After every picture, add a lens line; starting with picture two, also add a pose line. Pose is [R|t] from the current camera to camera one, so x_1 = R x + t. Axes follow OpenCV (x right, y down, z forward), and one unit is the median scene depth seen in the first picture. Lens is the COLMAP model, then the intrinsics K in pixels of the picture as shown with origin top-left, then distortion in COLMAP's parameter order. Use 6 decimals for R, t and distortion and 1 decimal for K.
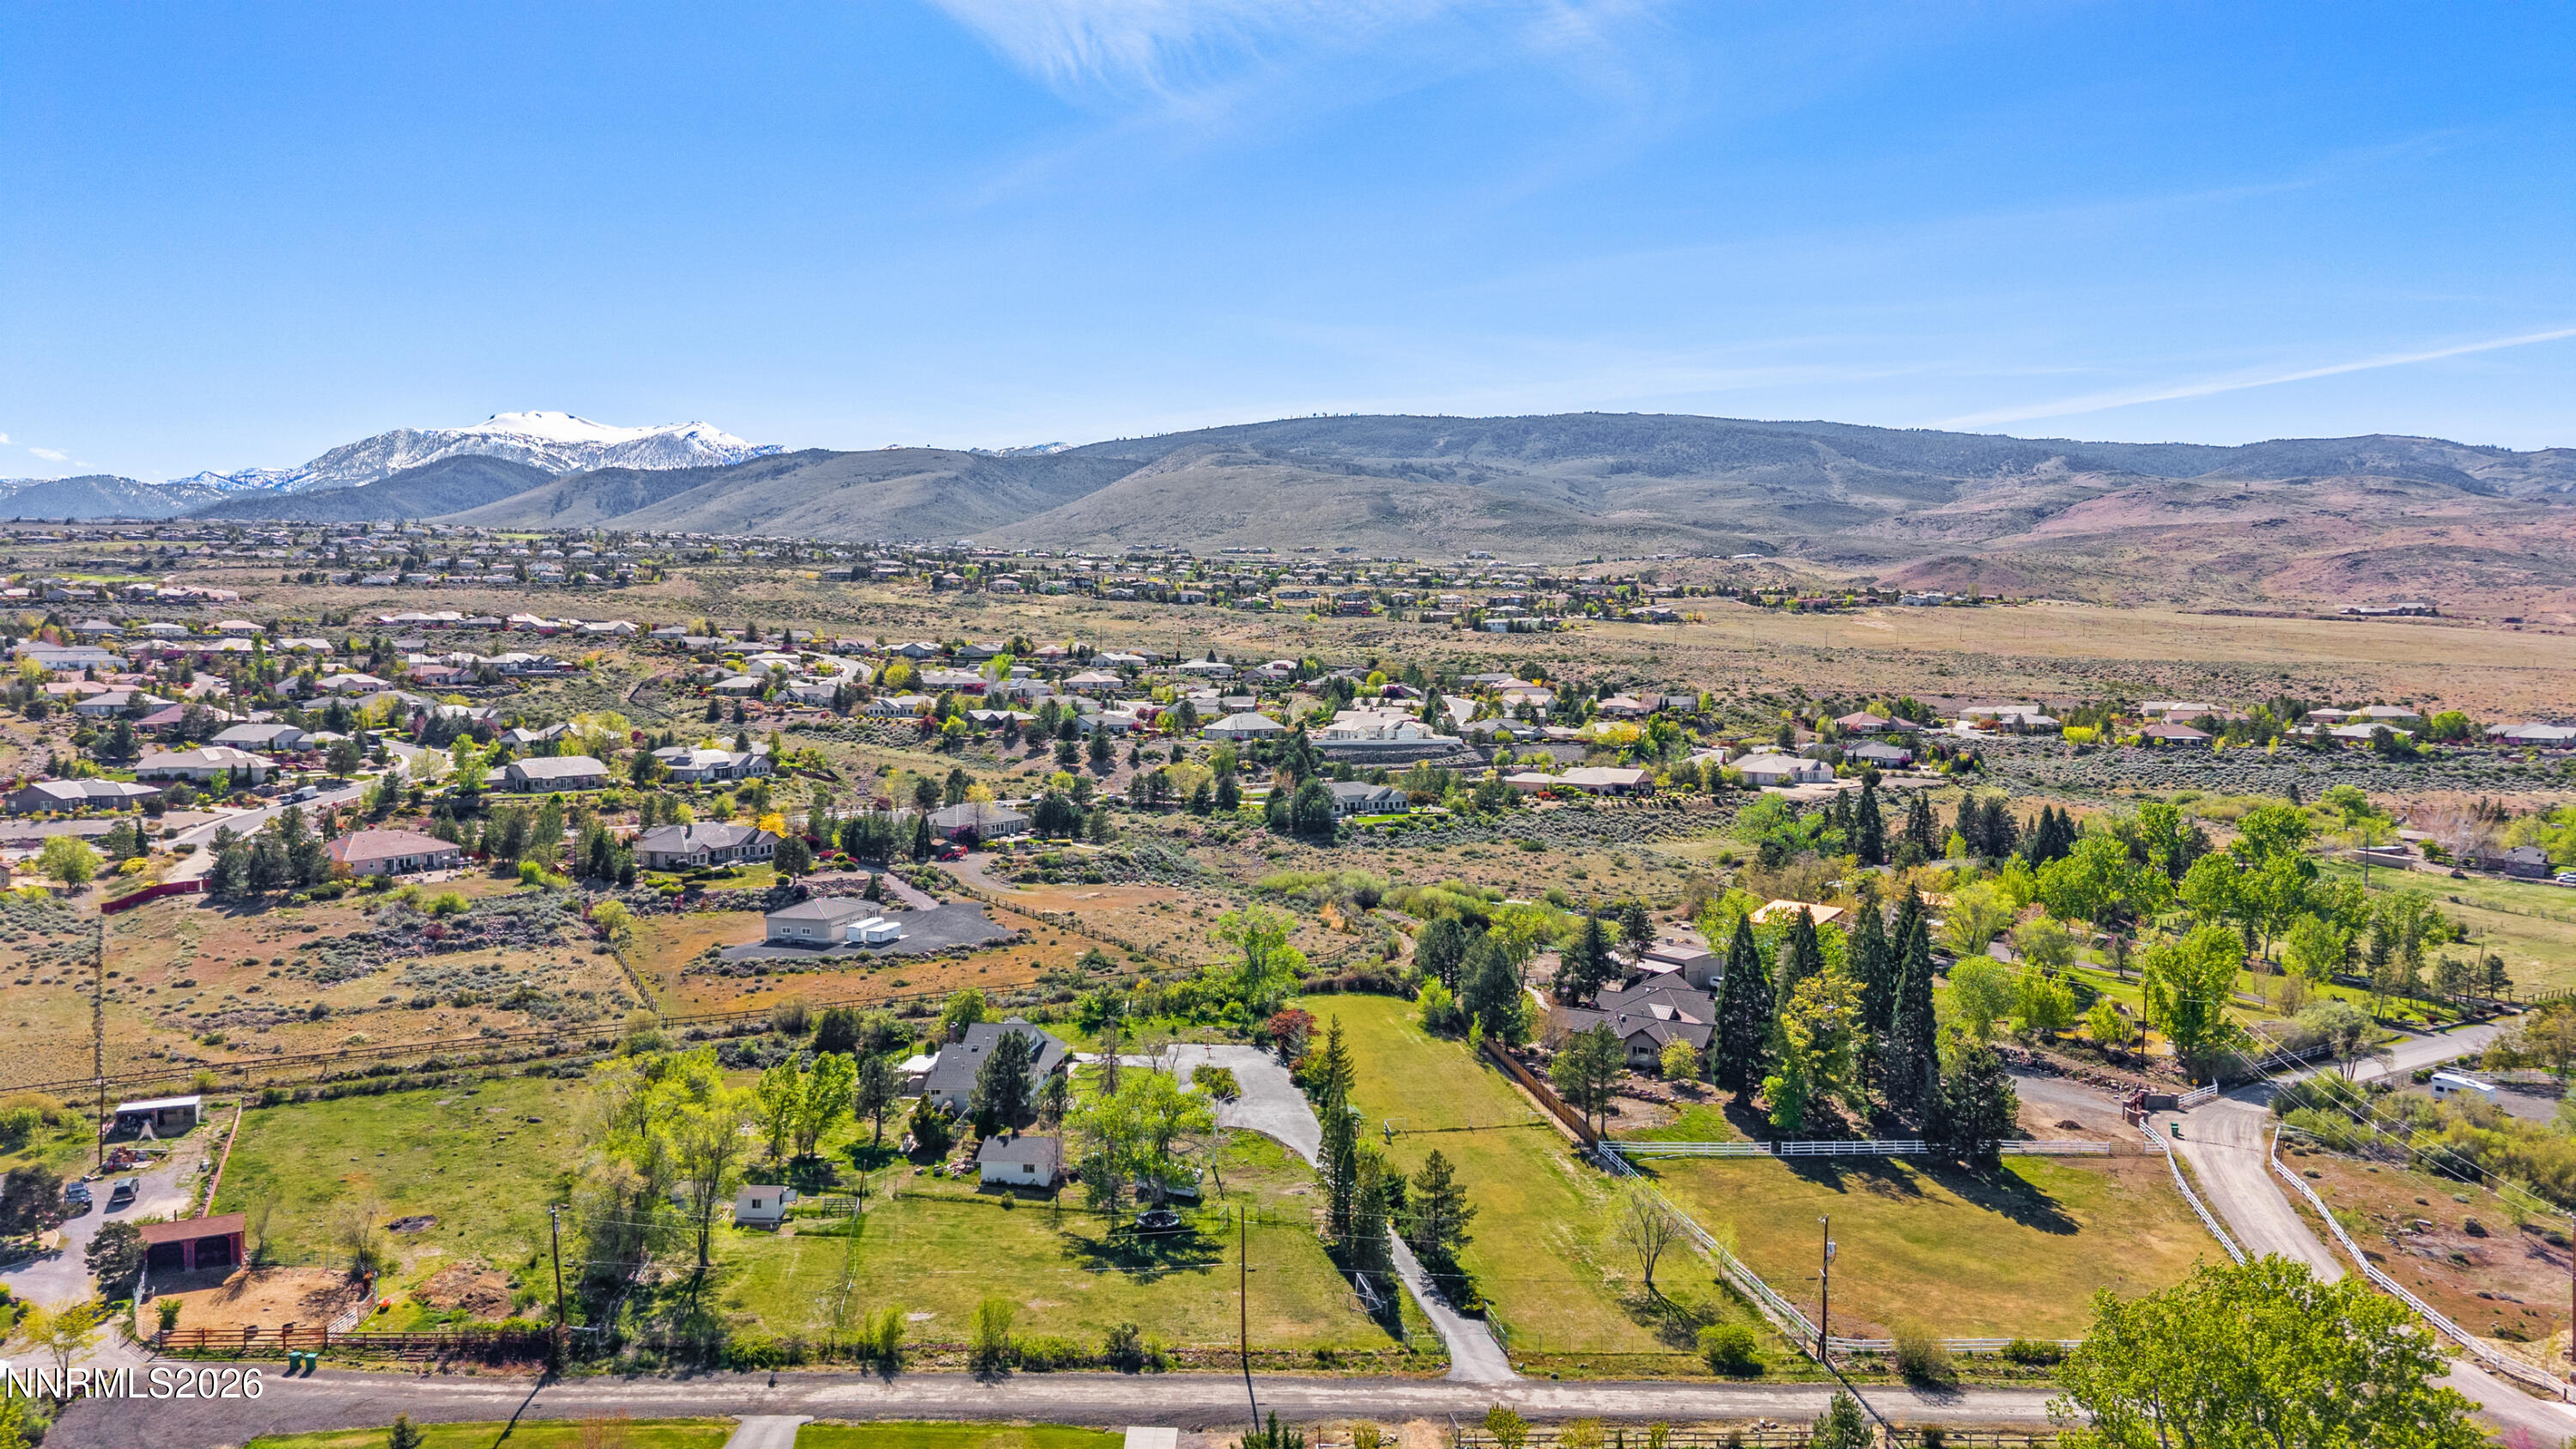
lens RADIAL K [[1727.0, 0, 1287.0], [0, 1727.0, 718.8], [0, 0, 1]] dist [0.044785, -0.053672]
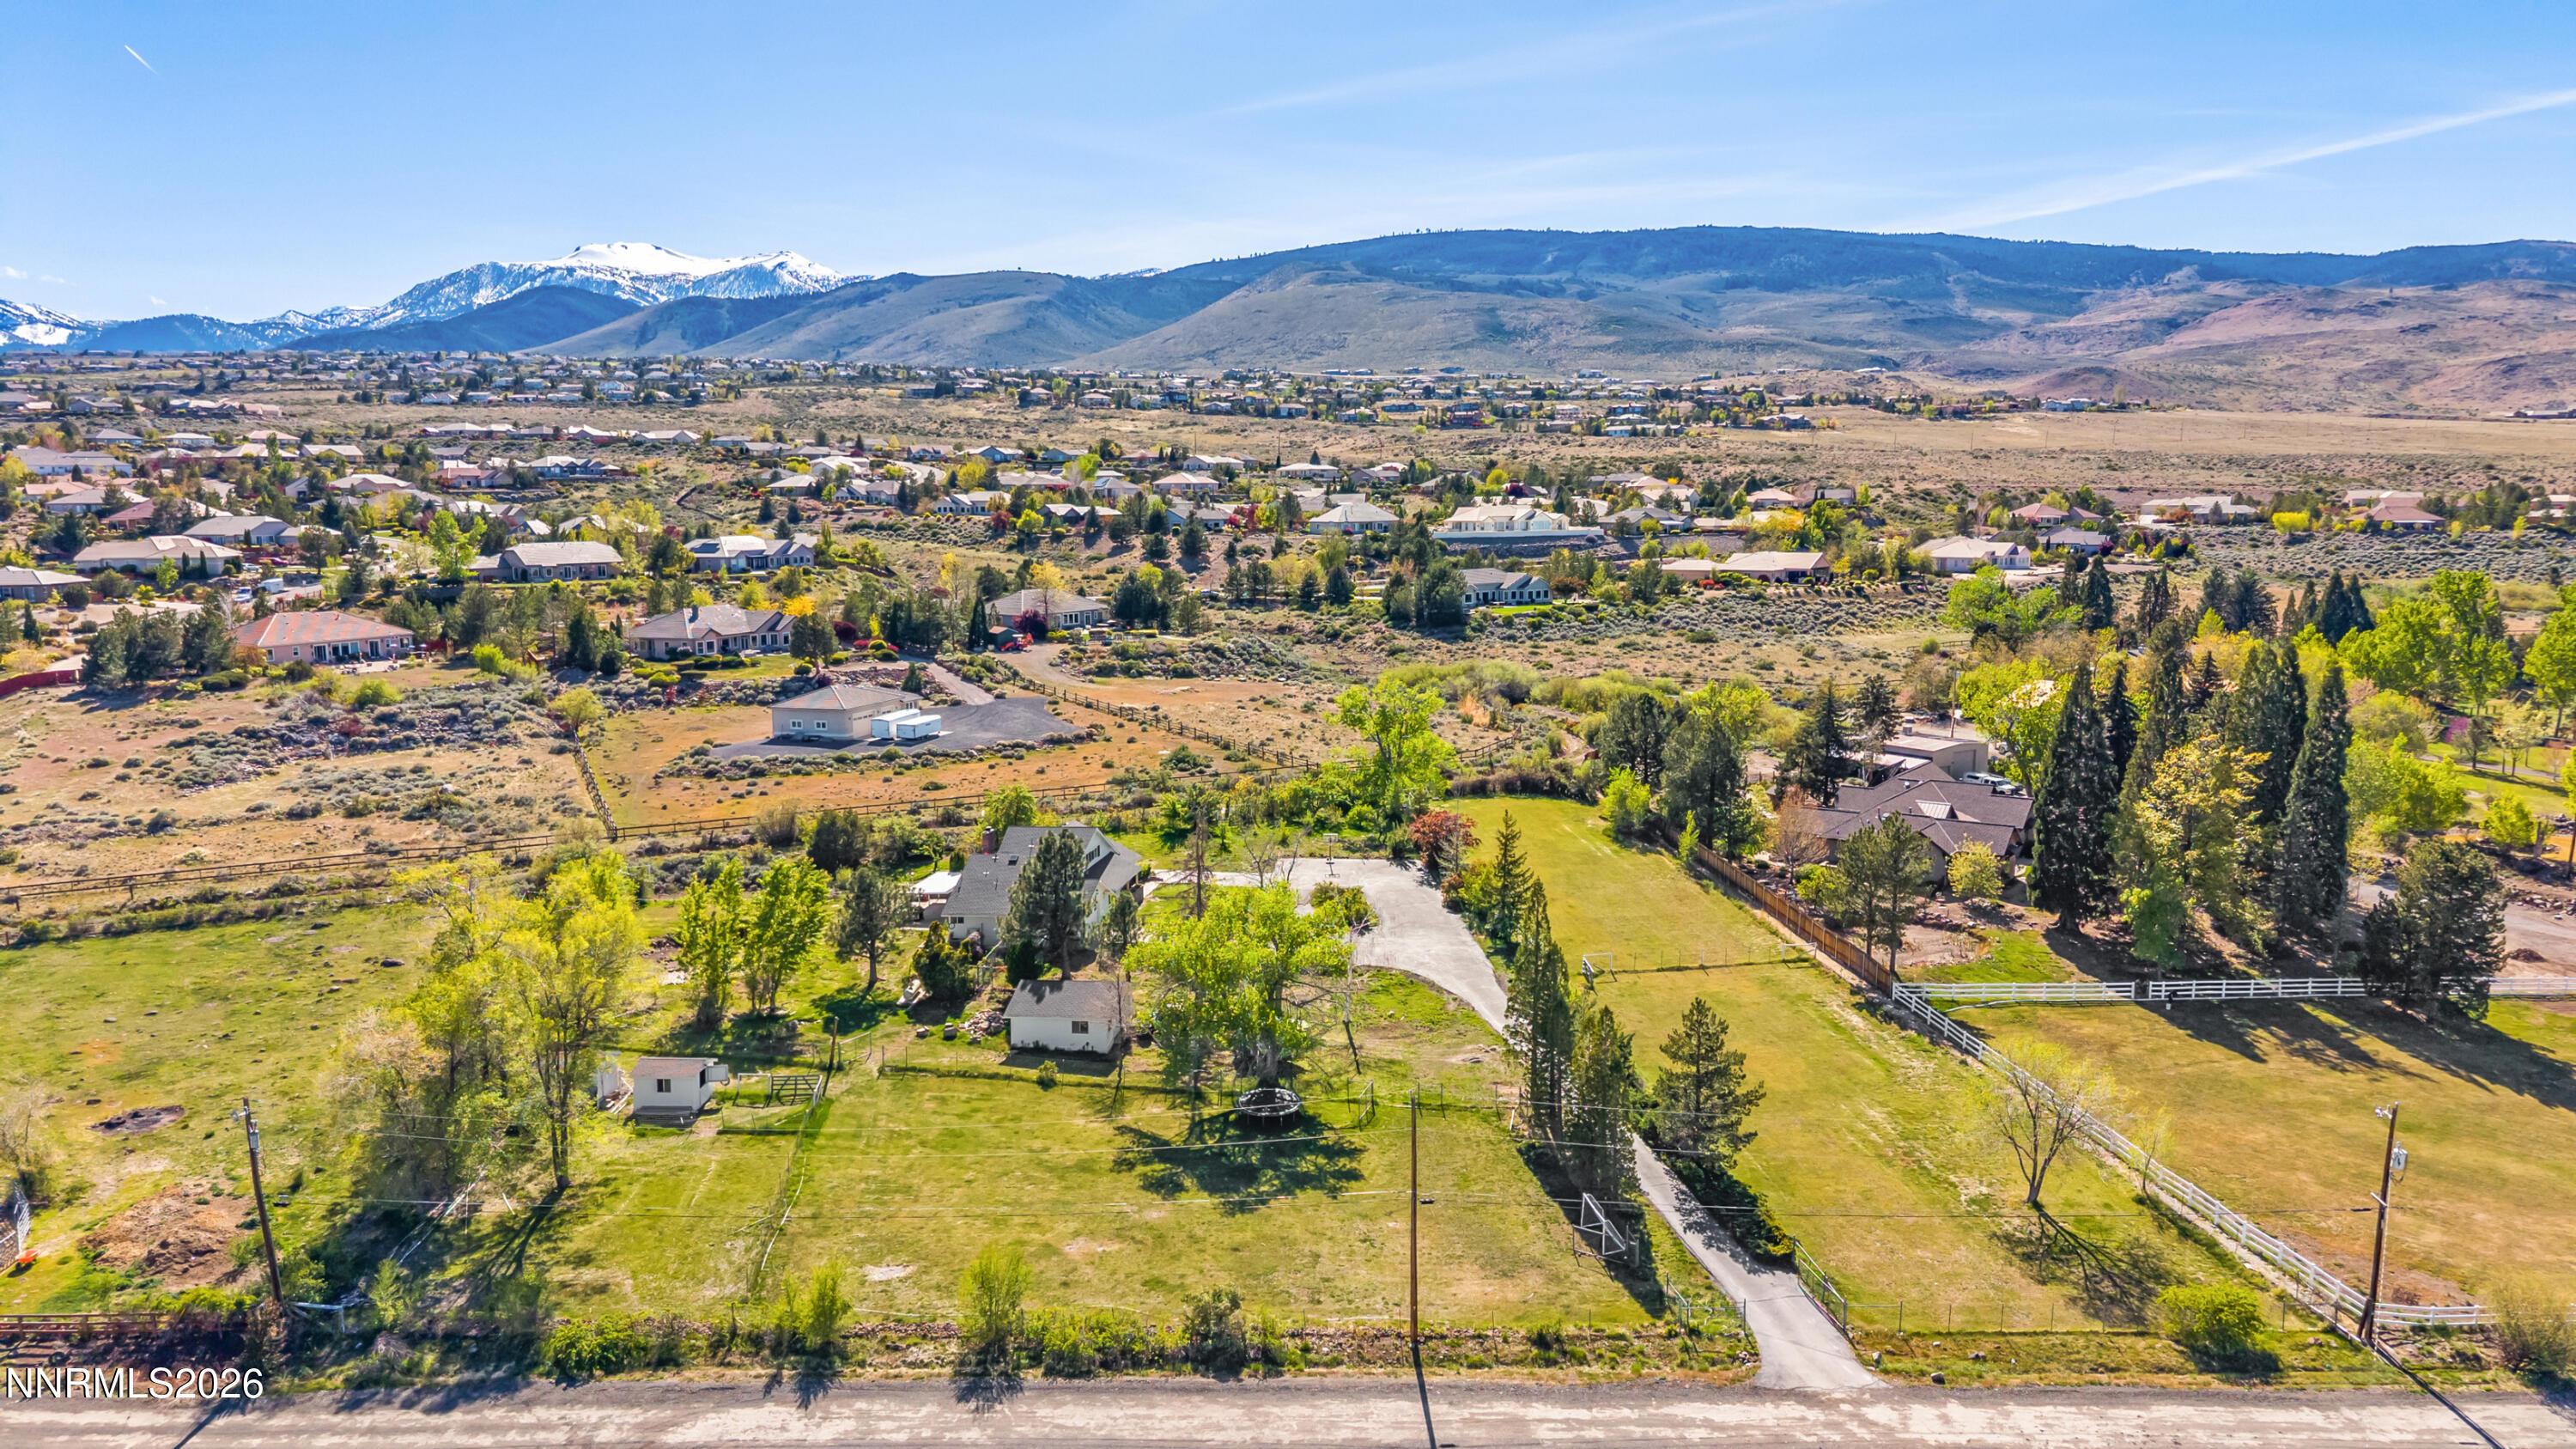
lens RADIAL K [[1735.7, 0, 1369.4], [0, 1735.7, 724.4], [0, 0, 1]] dist [0.021459, -0.021804]
pose [[0.999885, -0.008585, -0.012462, -0.012854], [0.009760, 0.995187, 0.097510, 0.038577], [0.011565, -0.097620, 0.995157, 0.172622]]
